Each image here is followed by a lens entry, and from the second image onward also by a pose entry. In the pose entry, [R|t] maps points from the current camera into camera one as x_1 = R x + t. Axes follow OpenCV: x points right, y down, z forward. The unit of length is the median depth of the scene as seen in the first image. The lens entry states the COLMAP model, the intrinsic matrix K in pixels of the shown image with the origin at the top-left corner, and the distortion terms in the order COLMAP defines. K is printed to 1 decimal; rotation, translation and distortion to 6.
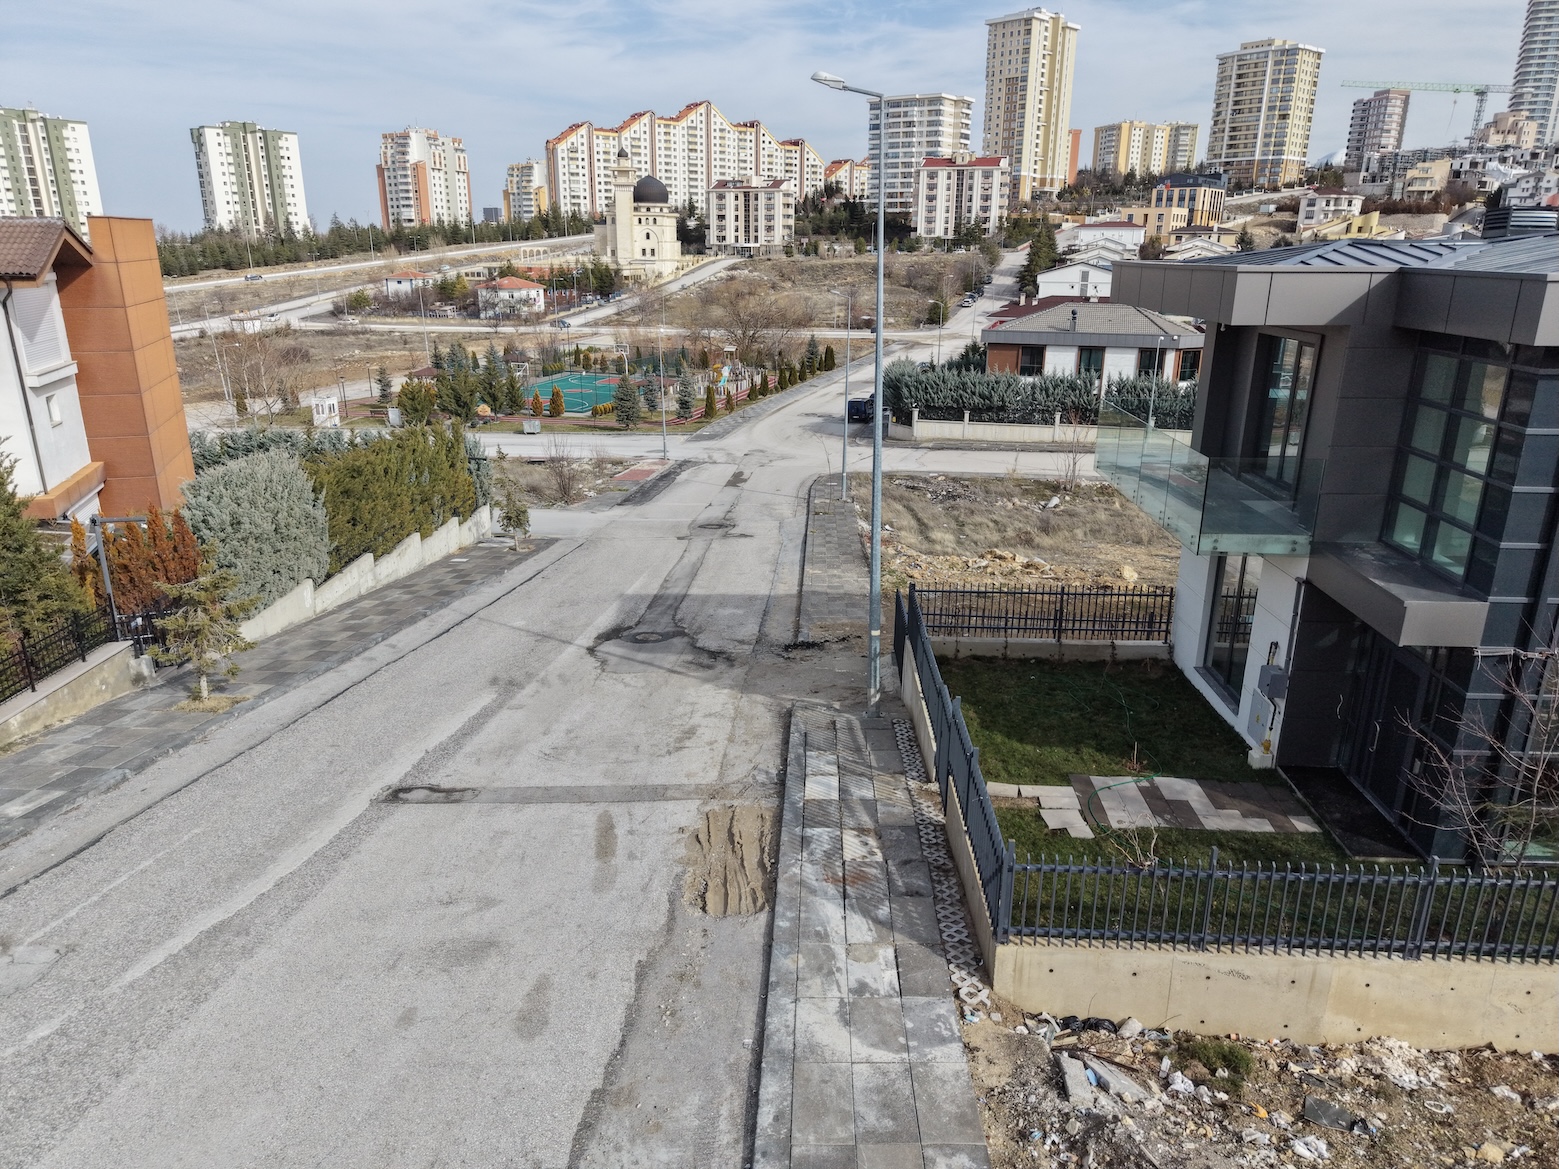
lens RADIAL K [[1042.1, 0, 779.5], [0, 1042.1, 584.5], [0, 0, 1]] dist [0.003853, -0.005463]
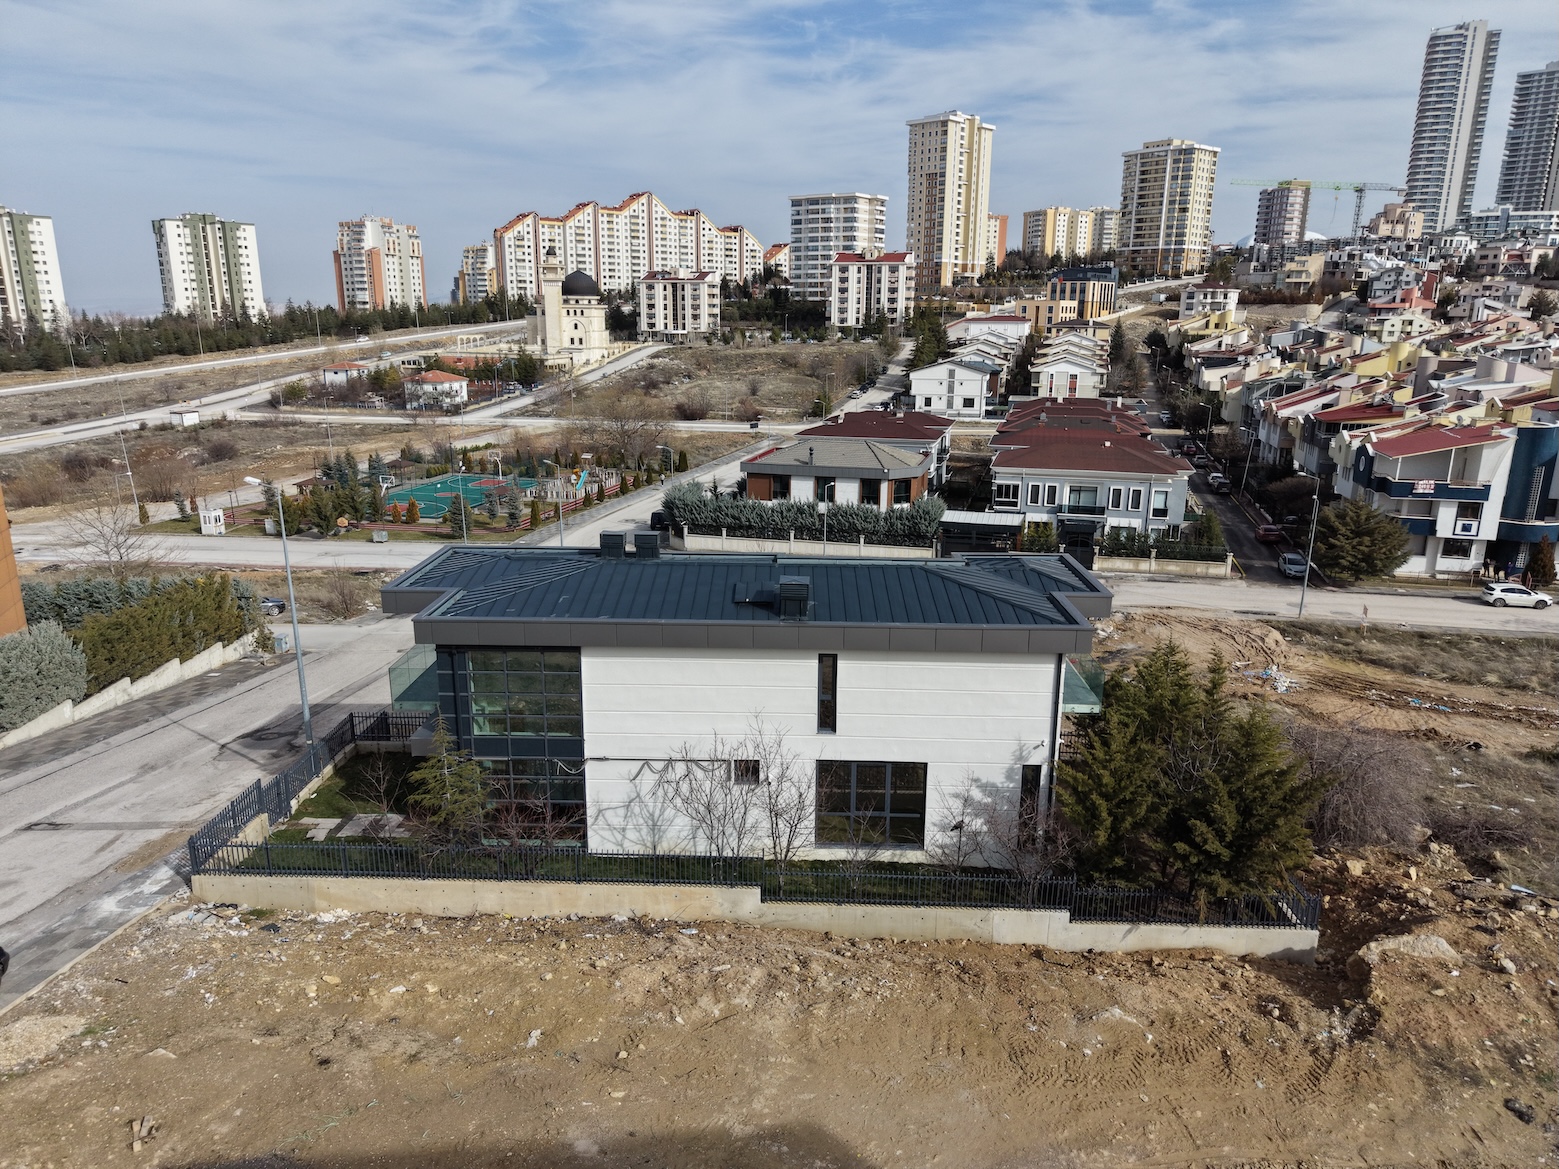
lens RADIAL K [[1042.1, 0, 779.5], [0, 1042.1, 584.5], [0, 0, 1]] dist [0.003853, -0.005463]
pose [[0.999762, -0.004491, 0.021336, 0.052539], [0.005654, 0.998482, -0.054794, -0.007616], [-0.021058, 0.054902, 0.998270, -0.054757]]
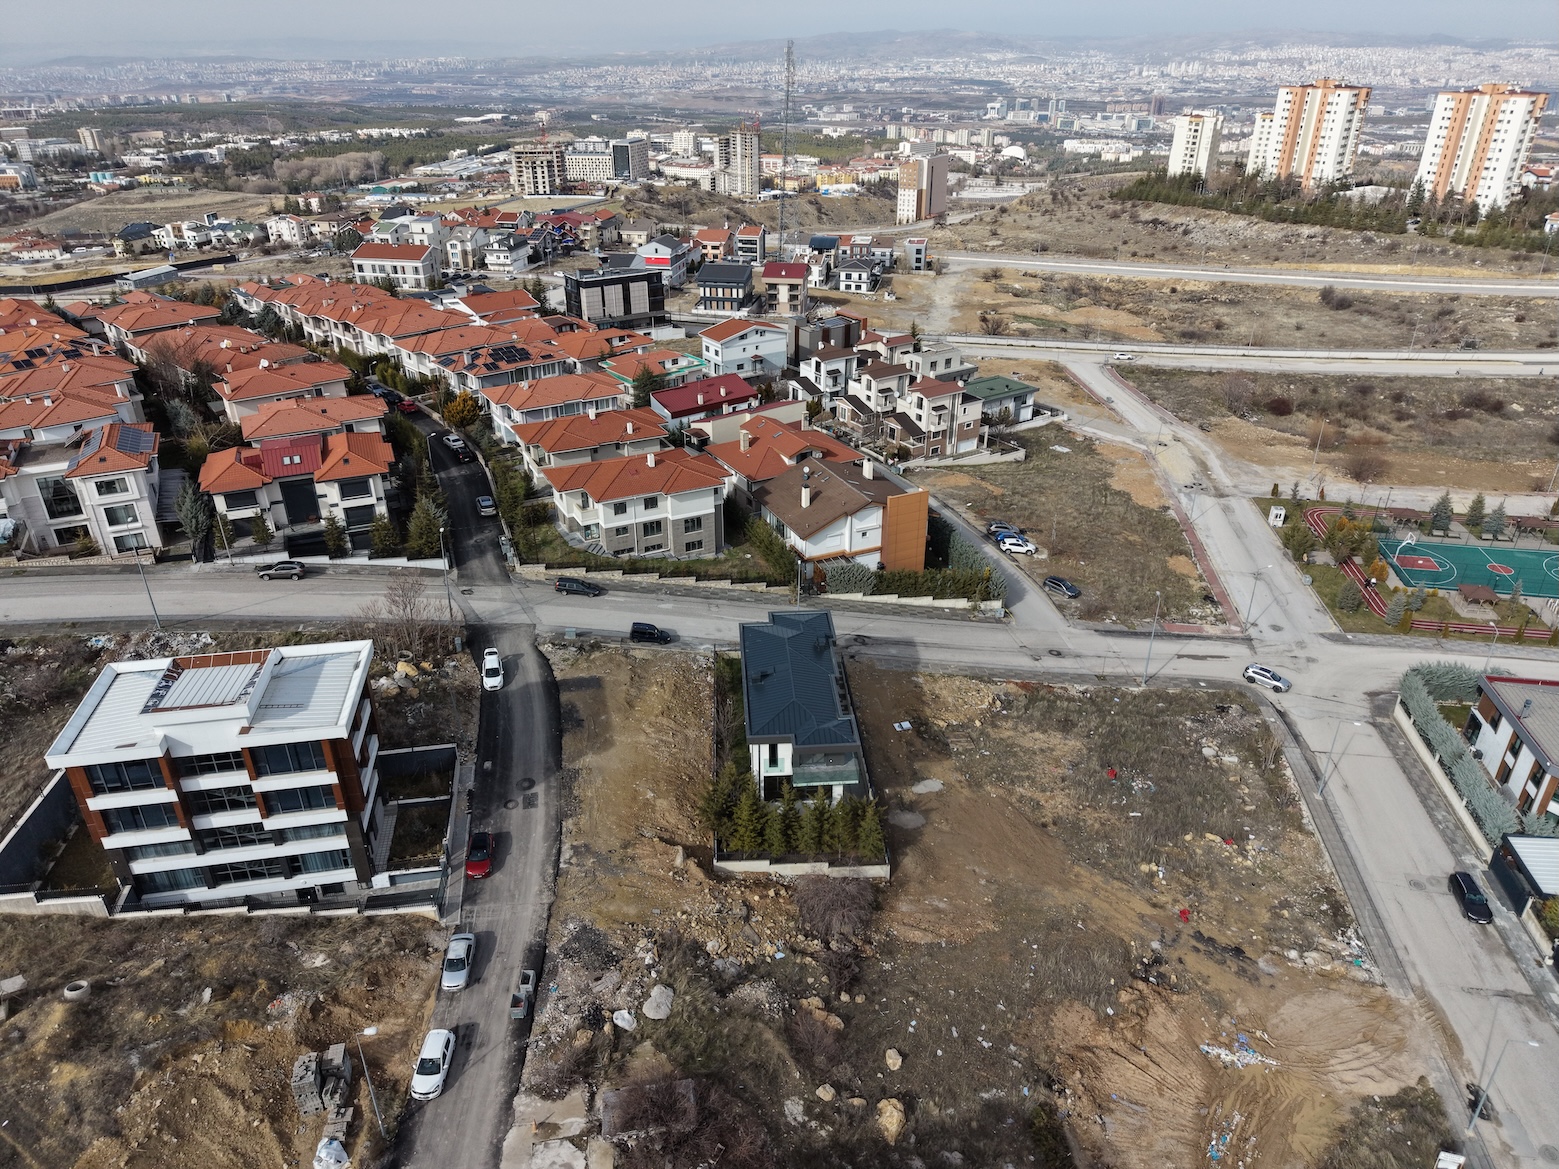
lens RADIAL K [[1043.9, 0, 770.1], [0, 1043.9, 576.8], [0, 0, 1]] dist [0.083930, -0.124128]
pose [[0.095013, 0.453422, -0.886217, 0.286973], [-0.301450, 0.861551, 0.408482, -0.147922], [0.948736, 0.228339, 0.218543, -0.028033]]
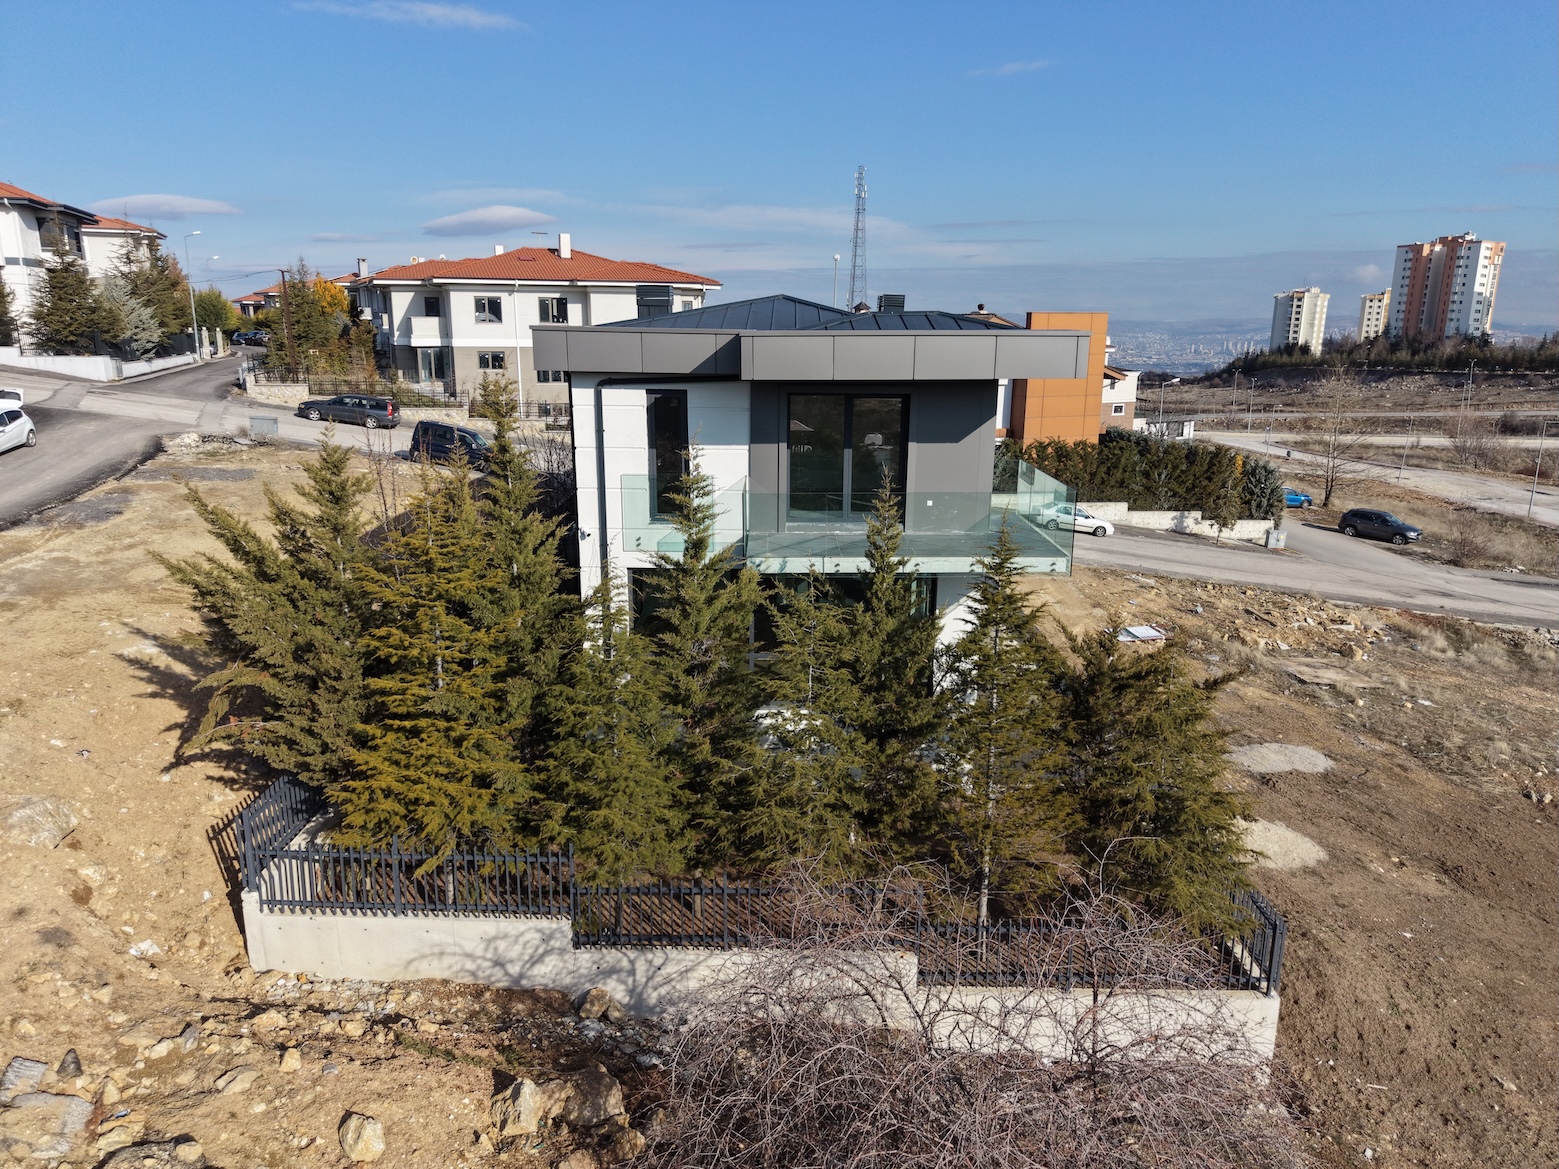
lens RADIAL K [[1042.1, 0, 779.5], [0, 1042.1, 584.5], [0, 0, 1]] dist [0.003853, -0.005463]
pose [[0.032494, 0.236273, -0.971143, 0.134954], [-0.315389, 0.924436, 0.214356, -0.012532], [0.948406, 0.299322, 0.104557, 0.041025]]
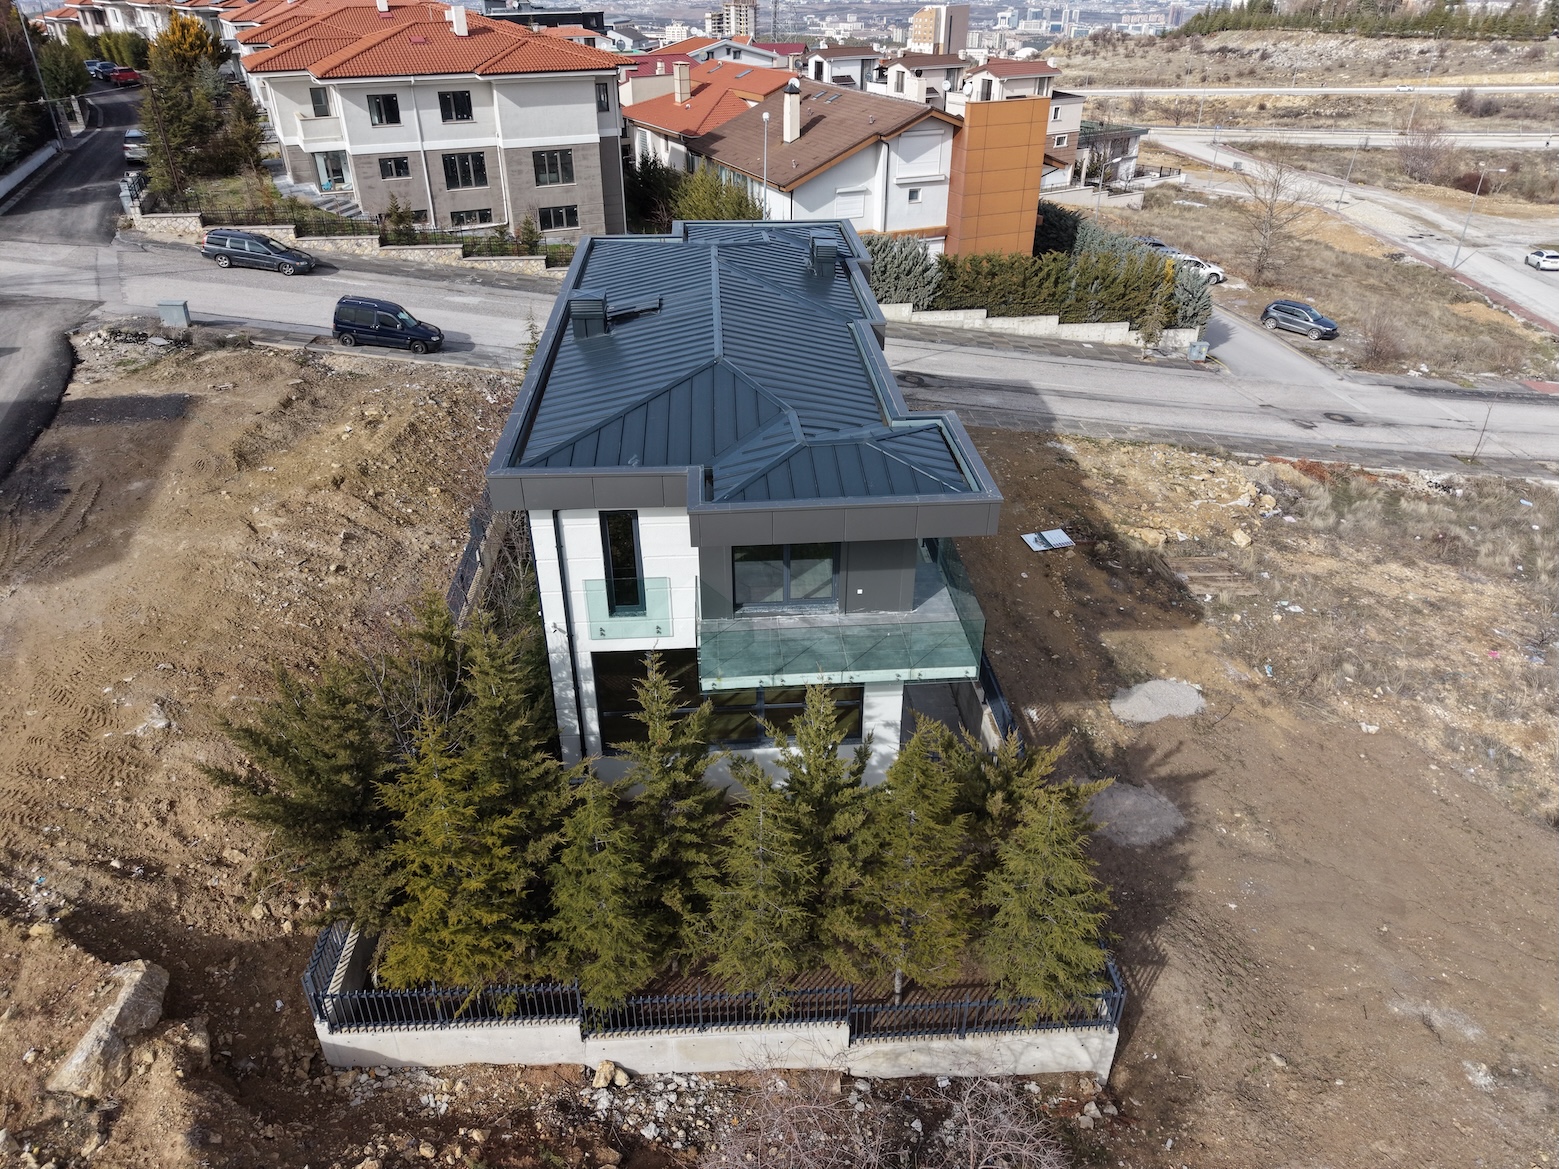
lens RADIAL K [[1042.1, 0, 779.5], [0, 1042.1, 584.5], [0, 0, 1]] dist [0.003853, -0.005463]
pose [[0.101335, 0.510616, -0.853816, 0.132482], [-0.307512, 0.832282, 0.461241, -0.035110], [0.946133, 0.215819, 0.241360, 0.033388]]
